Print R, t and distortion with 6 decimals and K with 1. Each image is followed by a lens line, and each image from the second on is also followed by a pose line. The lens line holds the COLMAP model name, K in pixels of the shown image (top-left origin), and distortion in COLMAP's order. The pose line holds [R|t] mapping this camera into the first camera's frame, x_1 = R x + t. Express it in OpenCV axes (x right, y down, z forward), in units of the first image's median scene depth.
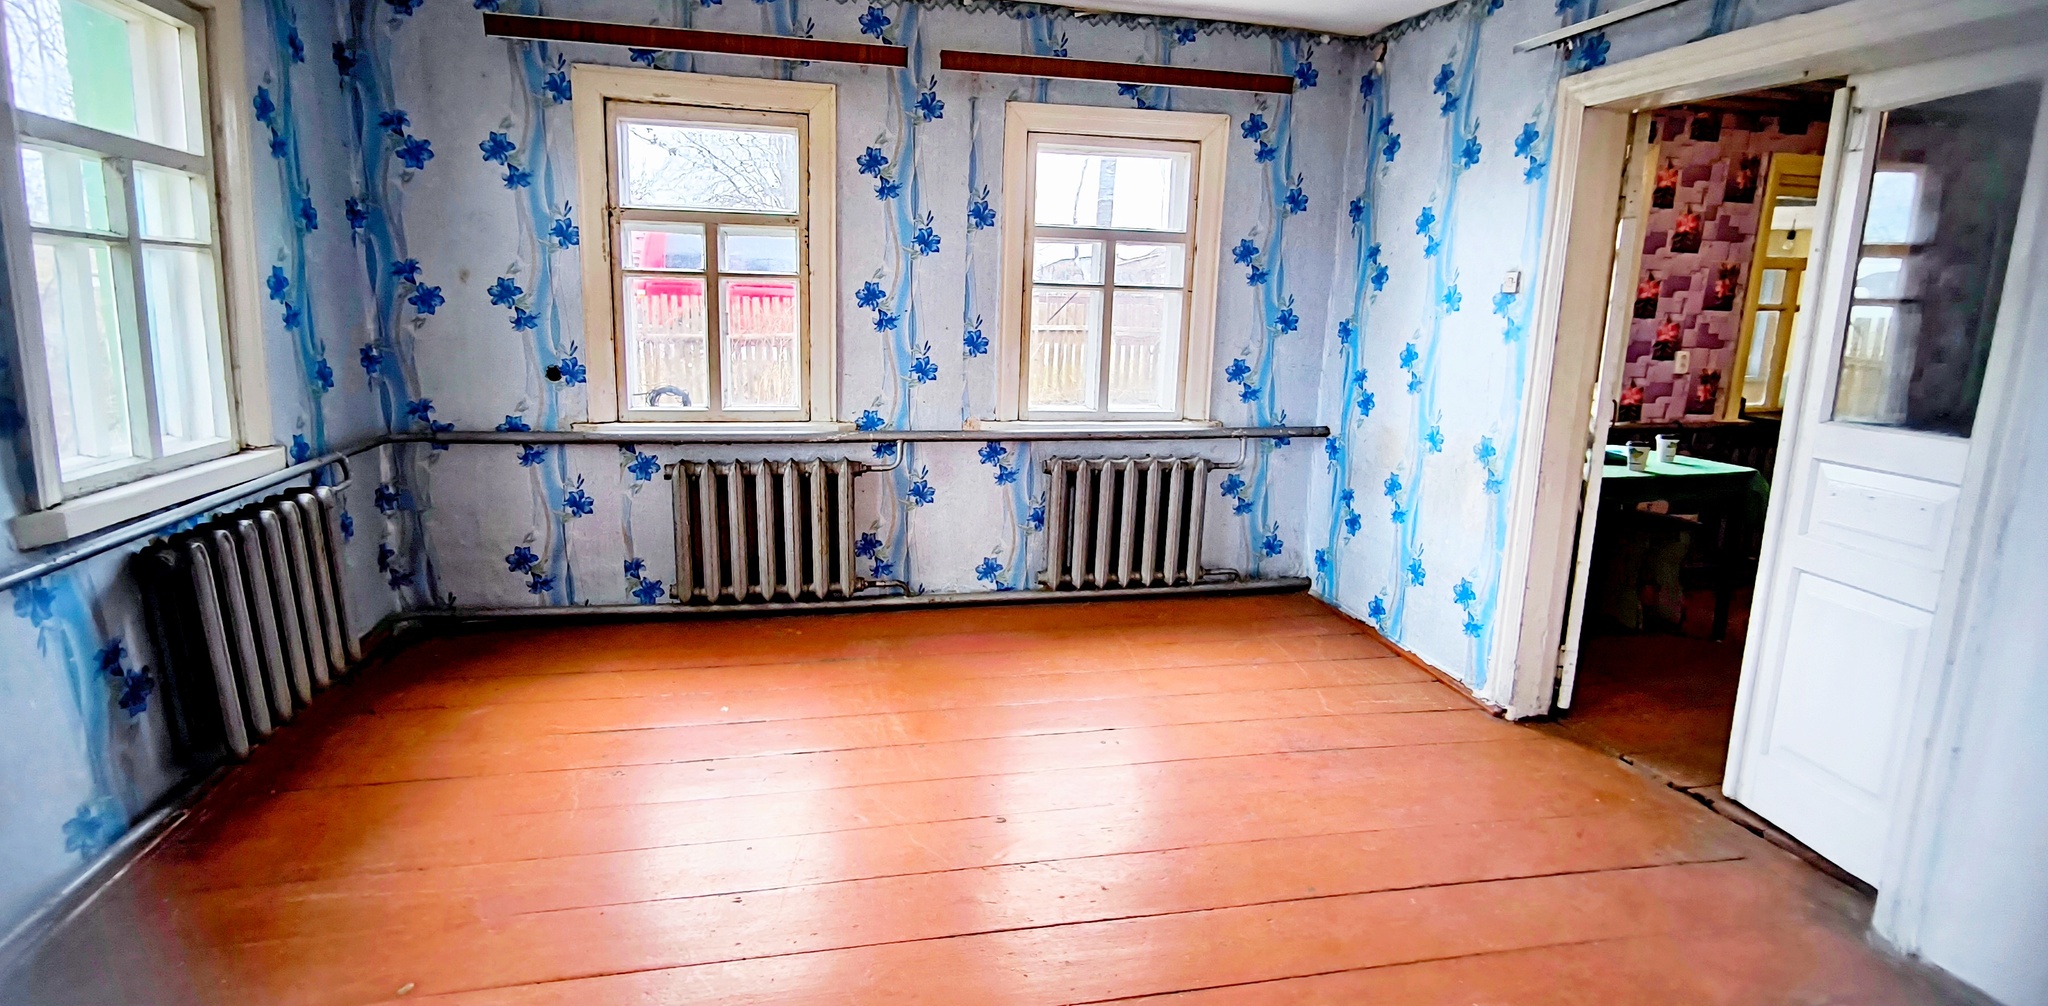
lens RADIAL K [[1082.1, 0, 1022.5], [0, 1082.1, 508.0], [0, 0, 1]] dist [0.029803, -0.000287]
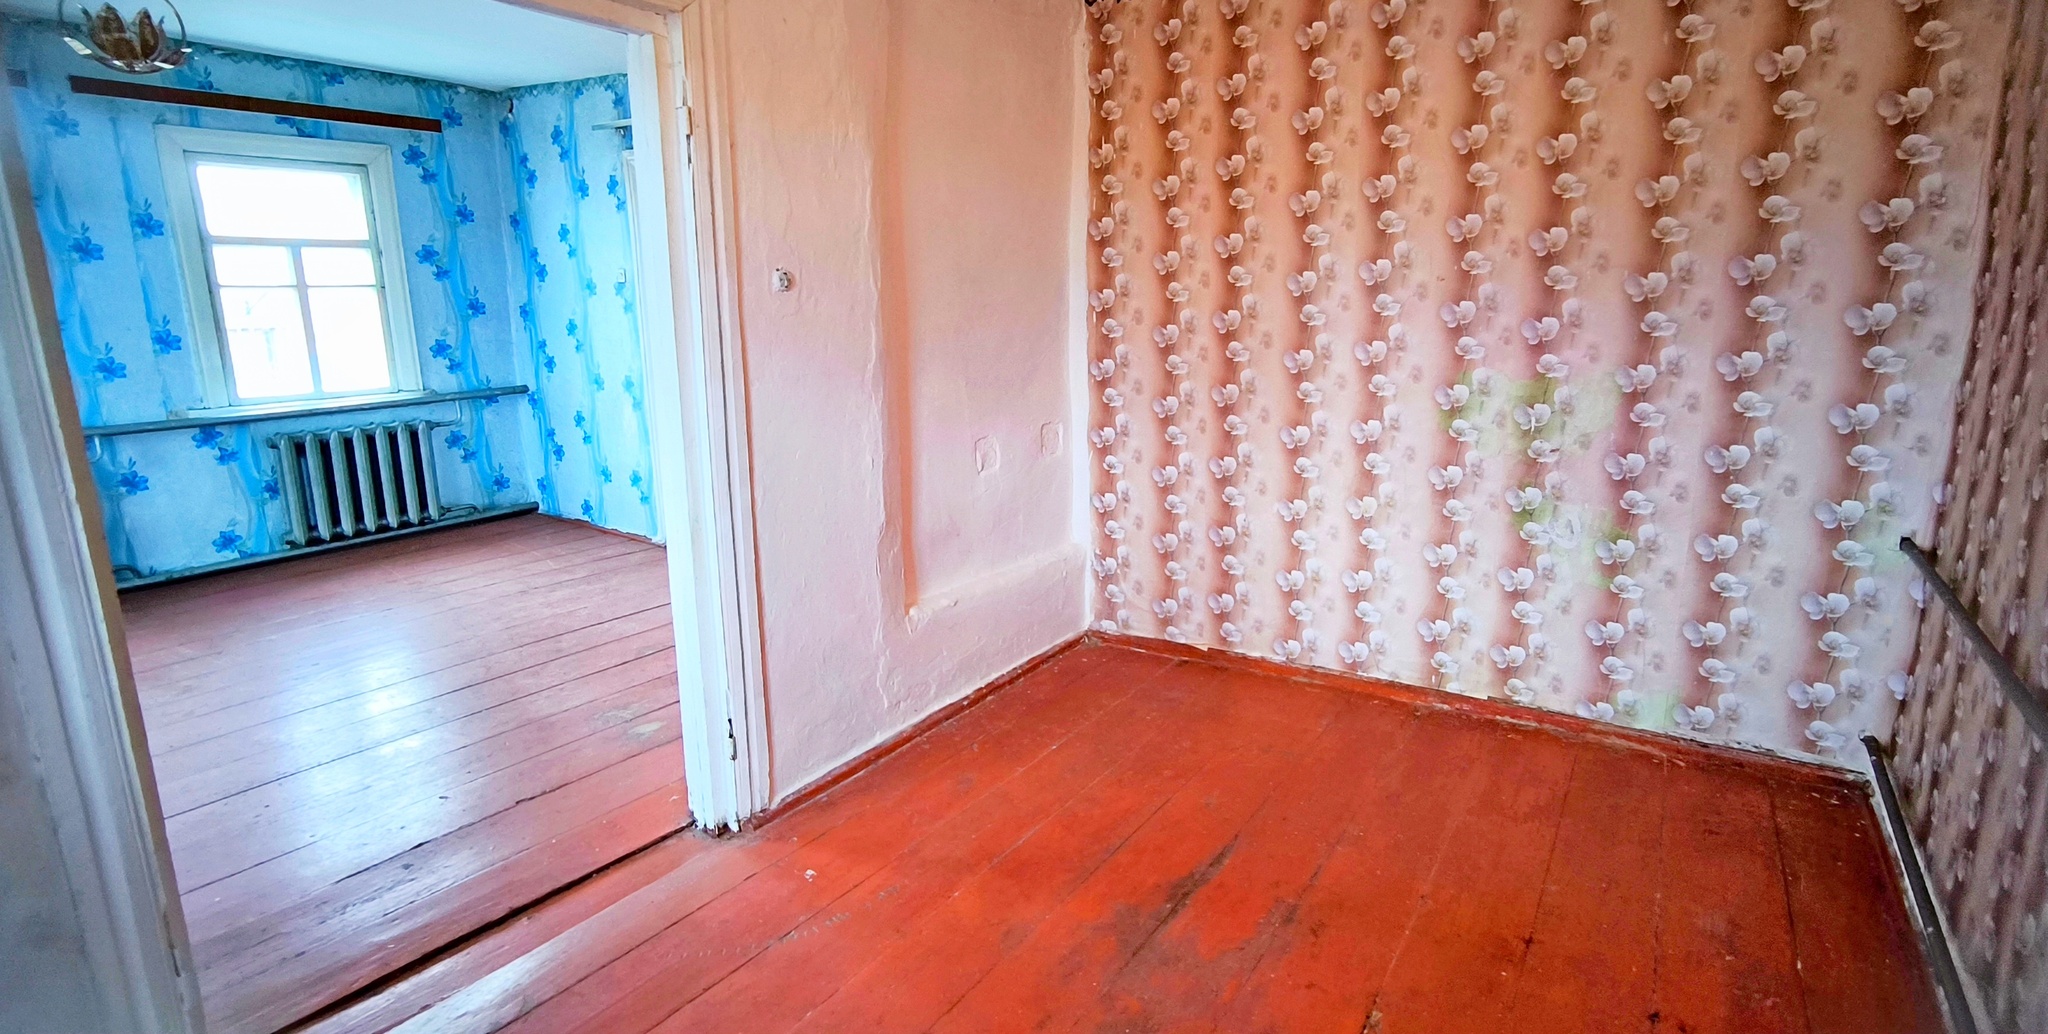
lens RADIAL K [[940.8, 0, 1021.0], [0, 940.8, 499.7], [0, 0, 1]] dist [-0.010153, 0.002770]
pose [[0.737994, -0.181031, 0.650071, -0.046575], [0.157128, 0.982964, 0.095354, 0.051084], [-0.656259, 0.031774, 0.753867, -0.274876]]
